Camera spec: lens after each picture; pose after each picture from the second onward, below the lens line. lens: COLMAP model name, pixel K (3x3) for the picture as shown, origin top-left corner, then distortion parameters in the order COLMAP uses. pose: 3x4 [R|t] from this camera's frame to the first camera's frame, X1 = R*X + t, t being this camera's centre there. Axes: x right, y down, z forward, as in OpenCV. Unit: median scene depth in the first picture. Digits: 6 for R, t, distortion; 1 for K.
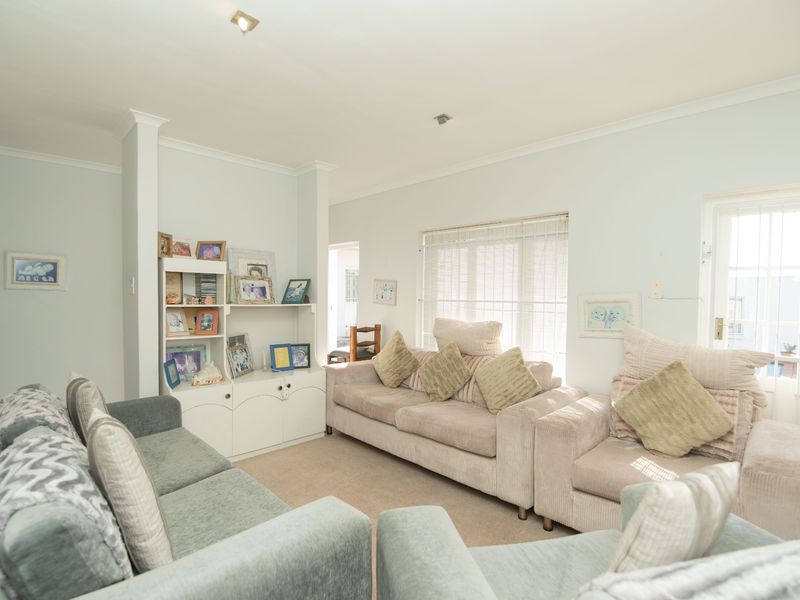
lens RADIAL K [[398.7, 0, 402.4], [0, 398.7, 308.0], [0, 0, 1]] dist [-0.011604, -0.009782]
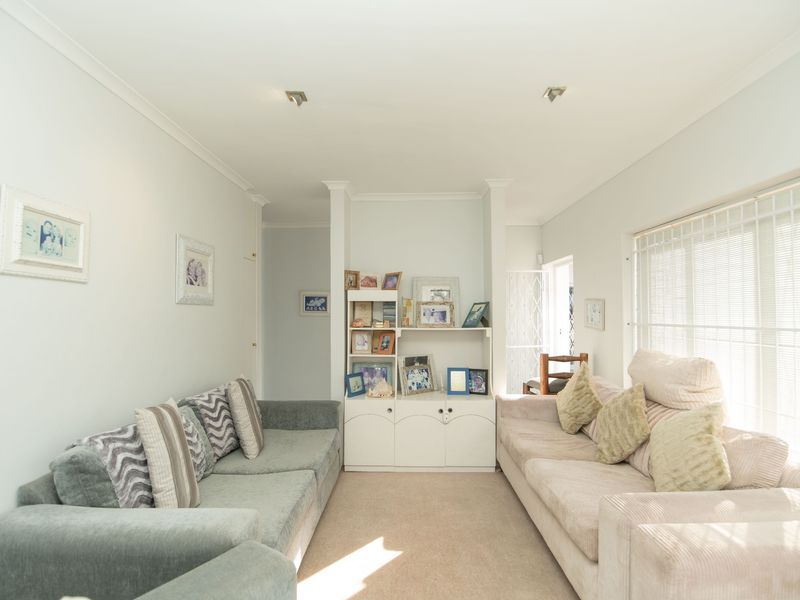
lens RADIAL K [[398.7, 0, 402.4], [0, 398.7, 308.0], [0, 0, 1]] dist [-0.011604, -0.009782]
pose [[0.697532, -0.025476, -0.716100, 0.334640], [-0.012002, 0.998812, -0.047224, -0.011057], [0.716453, 0.041535, 0.696398, 0.198536]]
